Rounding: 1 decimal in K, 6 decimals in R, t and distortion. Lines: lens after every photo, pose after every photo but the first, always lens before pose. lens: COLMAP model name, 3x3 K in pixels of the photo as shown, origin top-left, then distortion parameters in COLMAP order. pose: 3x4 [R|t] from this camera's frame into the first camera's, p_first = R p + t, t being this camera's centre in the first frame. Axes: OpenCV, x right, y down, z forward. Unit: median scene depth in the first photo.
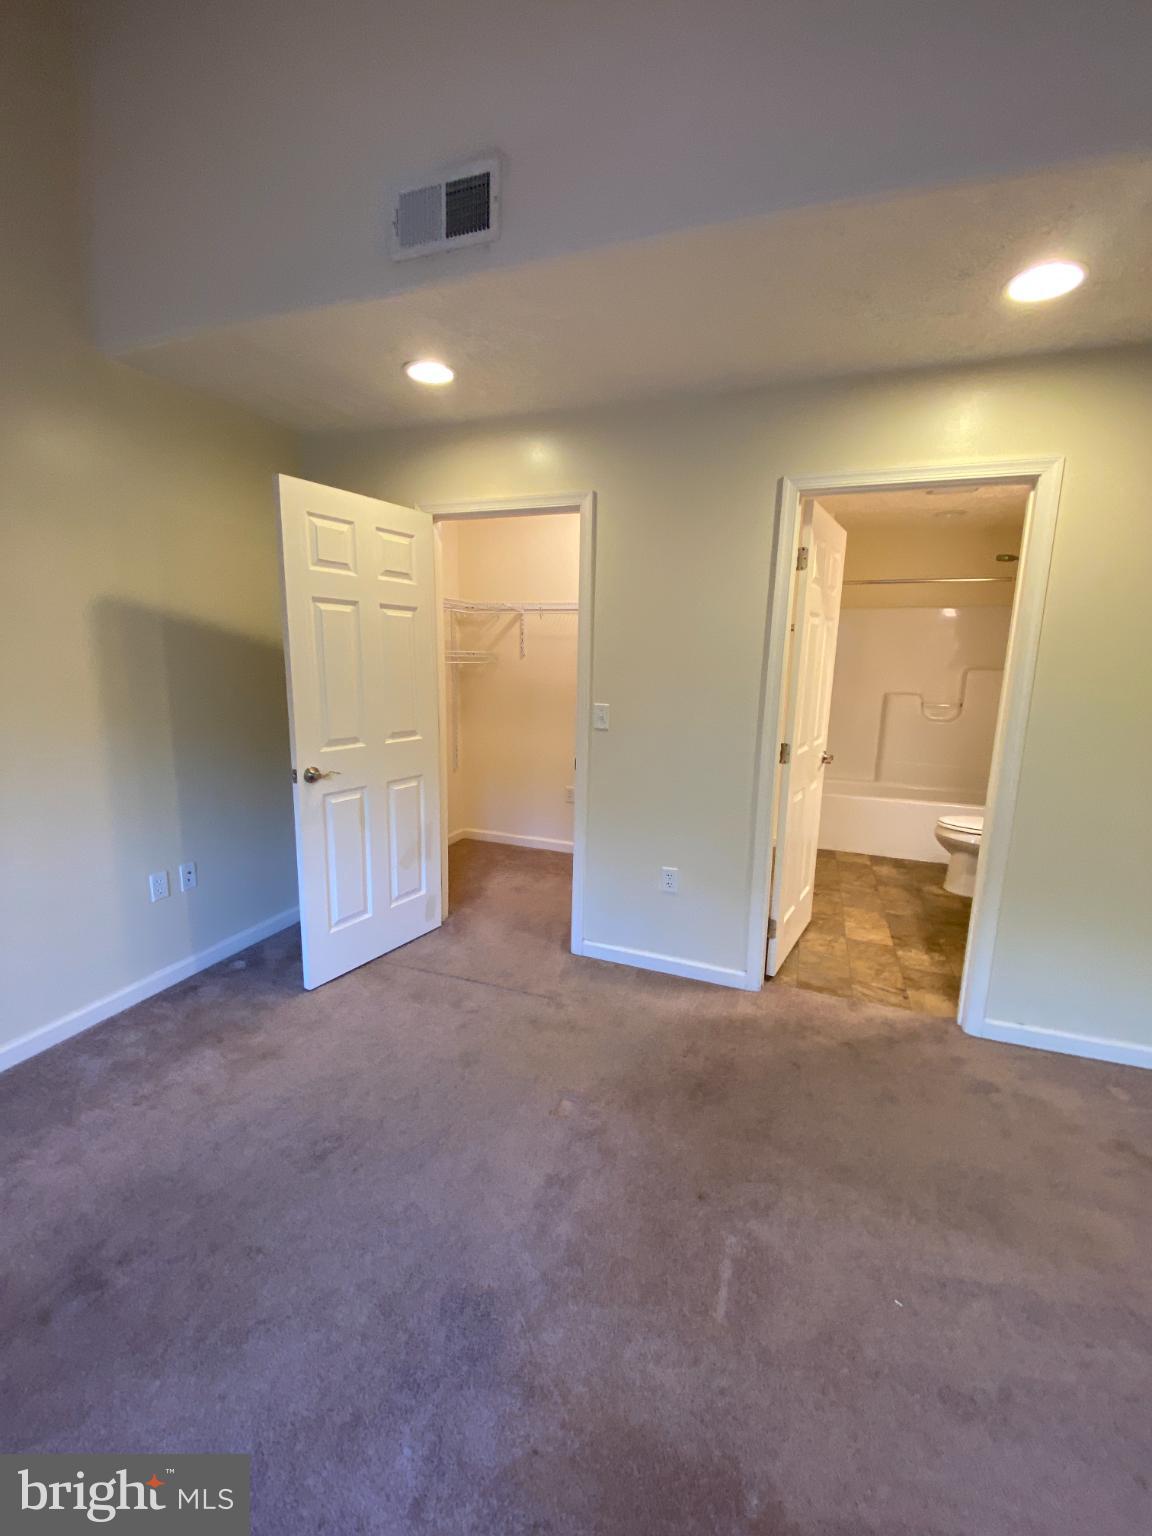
lens RADIAL K [[625.0, 0, 578.5], [0, 625.0, 766.9], [0, 0, 1]] dist [-0.001487, -0.008357]
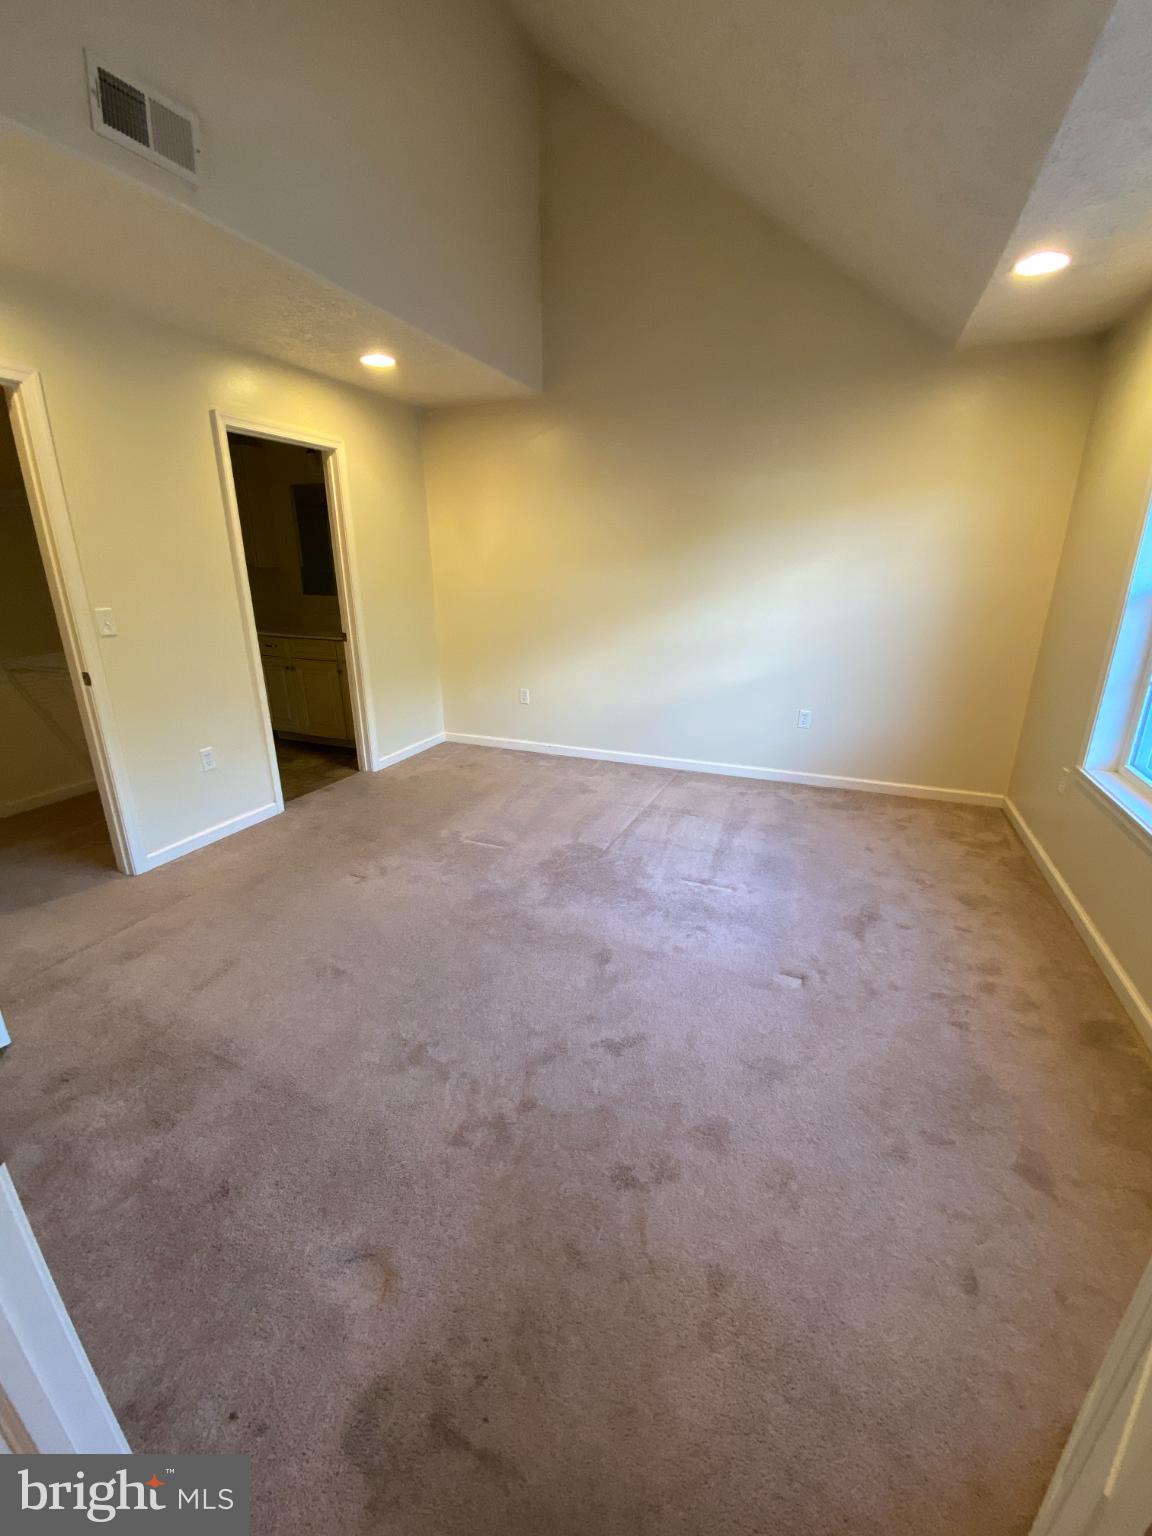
lens RADIAL K [[625.0, 0, 578.9], [0, 625.0, 768.8], [0, 0, 1]] dist [-0.001487, -0.008357]
pose [[0.028586, -0.326596, 0.944732, -1.397216], [0.189352, 0.929775, 0.315696, -0.052984], [-0.981493, 0.169862, 0.088420, 0.342052]]
